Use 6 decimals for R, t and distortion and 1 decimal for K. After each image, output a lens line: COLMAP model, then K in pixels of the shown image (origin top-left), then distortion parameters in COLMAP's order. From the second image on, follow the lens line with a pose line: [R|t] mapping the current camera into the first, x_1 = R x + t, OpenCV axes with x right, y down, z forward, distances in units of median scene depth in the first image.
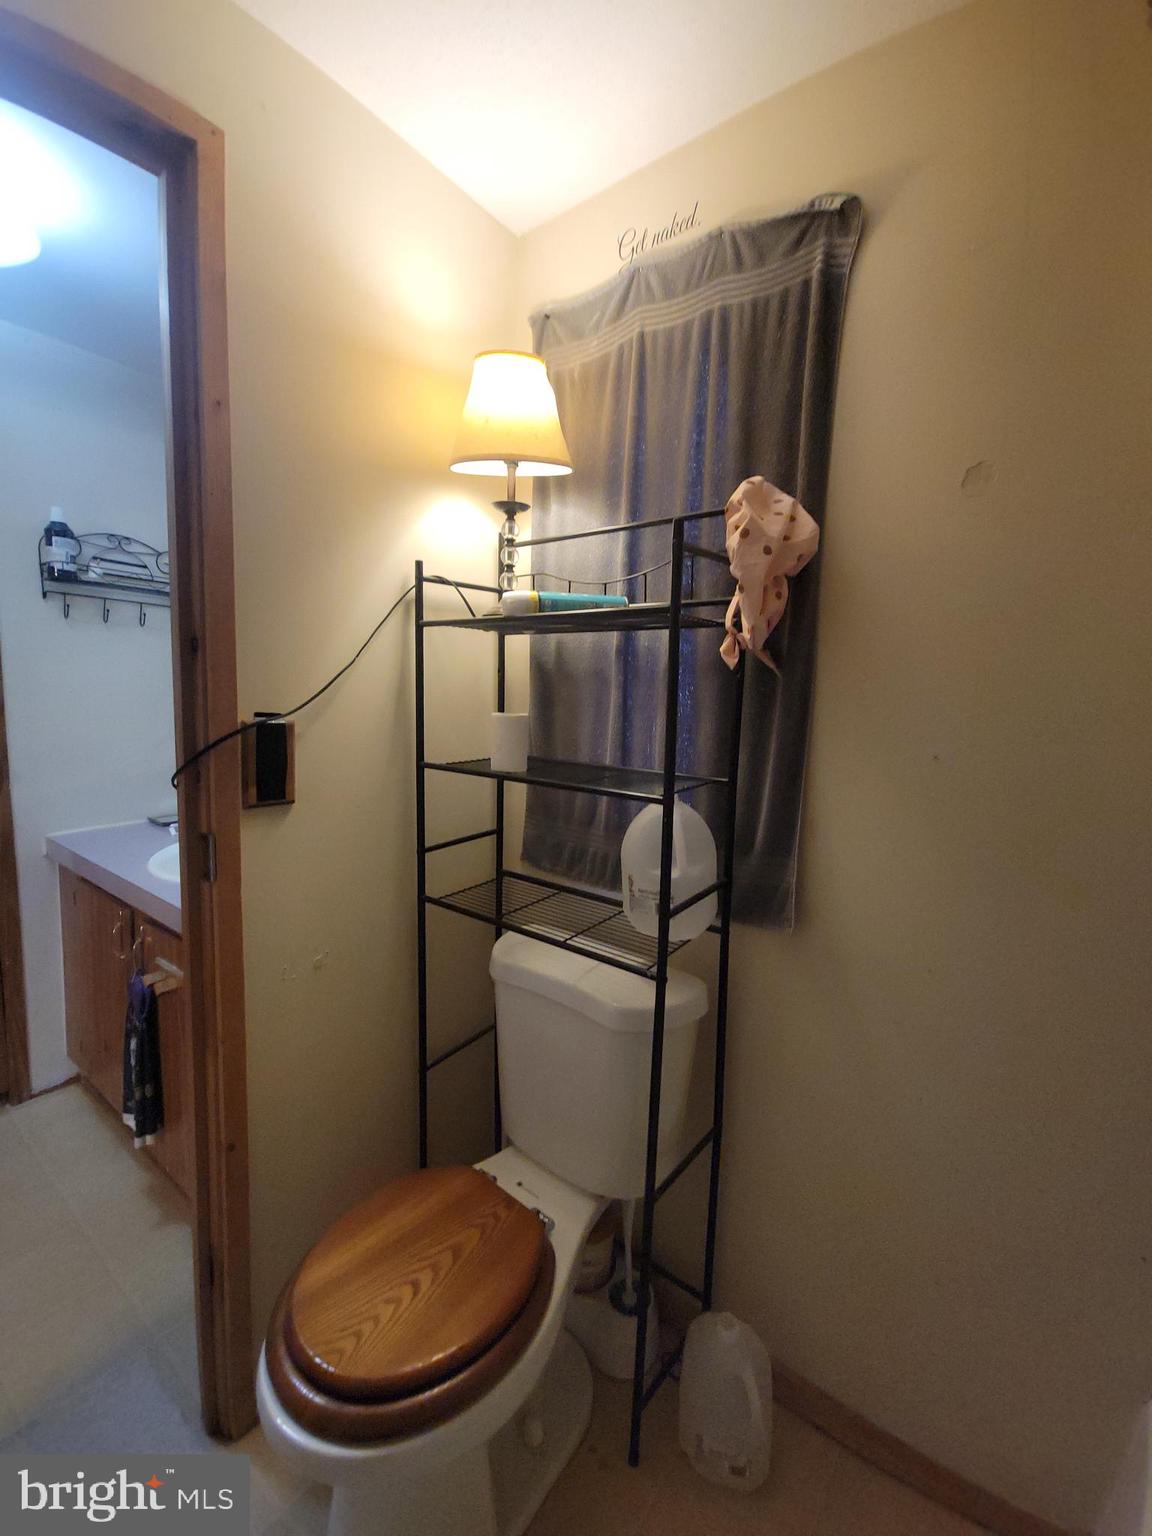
lens RADIAL K [[622.3, 0, 576.3], [0, 622.3, 762.5], [0, 0, 1]] dist [0.011879, -0.007130]
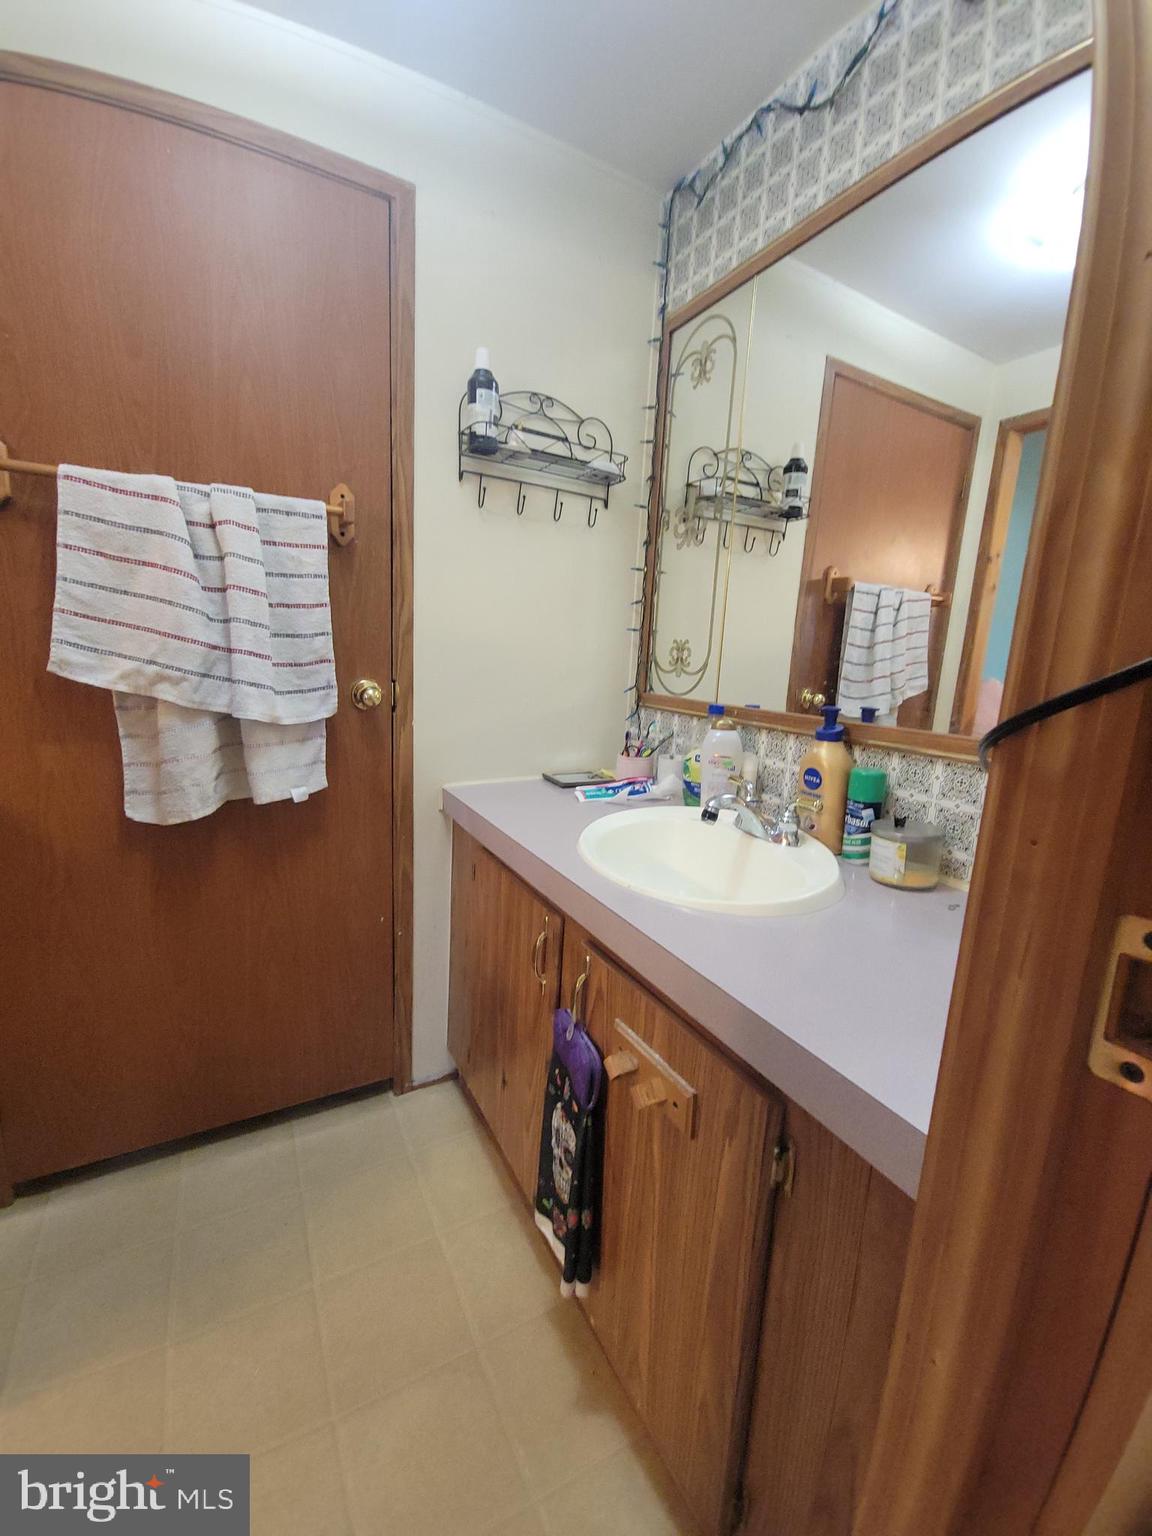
lens RADIAL K [[622.3, 0, 576.3], [0, 622.3, 762.5], [0, 0, 1]] dist [0.011879, -0.007130]
pose [[0.909423, 0.090560, -0.405892, -0.380380], [-0.068245, 0.995269, 0.069152, 0.020730], [0.410234, -0.035188, 0.911301, 0.348849]]
